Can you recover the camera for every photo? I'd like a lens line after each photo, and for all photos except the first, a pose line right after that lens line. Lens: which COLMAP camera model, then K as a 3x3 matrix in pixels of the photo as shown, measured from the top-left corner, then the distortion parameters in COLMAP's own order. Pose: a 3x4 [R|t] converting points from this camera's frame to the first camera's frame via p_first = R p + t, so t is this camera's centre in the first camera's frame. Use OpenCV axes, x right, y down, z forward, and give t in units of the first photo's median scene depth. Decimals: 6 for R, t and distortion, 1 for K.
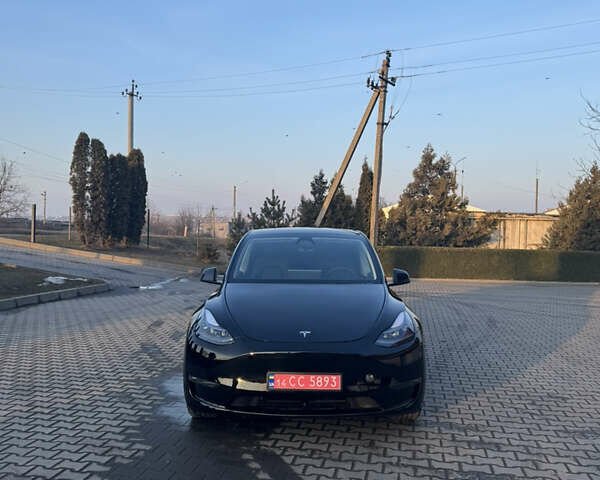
lens RADIAL K [[550.7, 0, 298.6], [0, 550.7, 241.1], [0, 0, 1]] dist [0.153367, -0.263999]
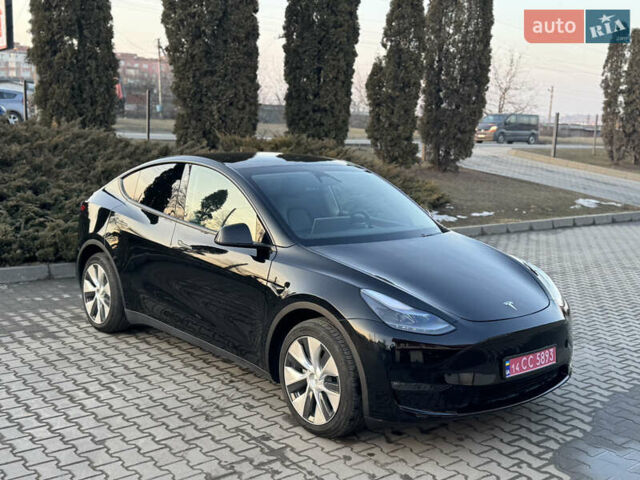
lens RADIAL K [[760.8, 0, 320.0], [0, 760.8, 240.0], [0, 0, 1]] dist [0.194906, -0.440108]
pose [[0.764716, 0.098598, -0.636780, 0.026133], [-0.023841, 0.991877, 0.124949, -0.011248], [0.643926, -0.080369, 0.760854, -0.153653]]
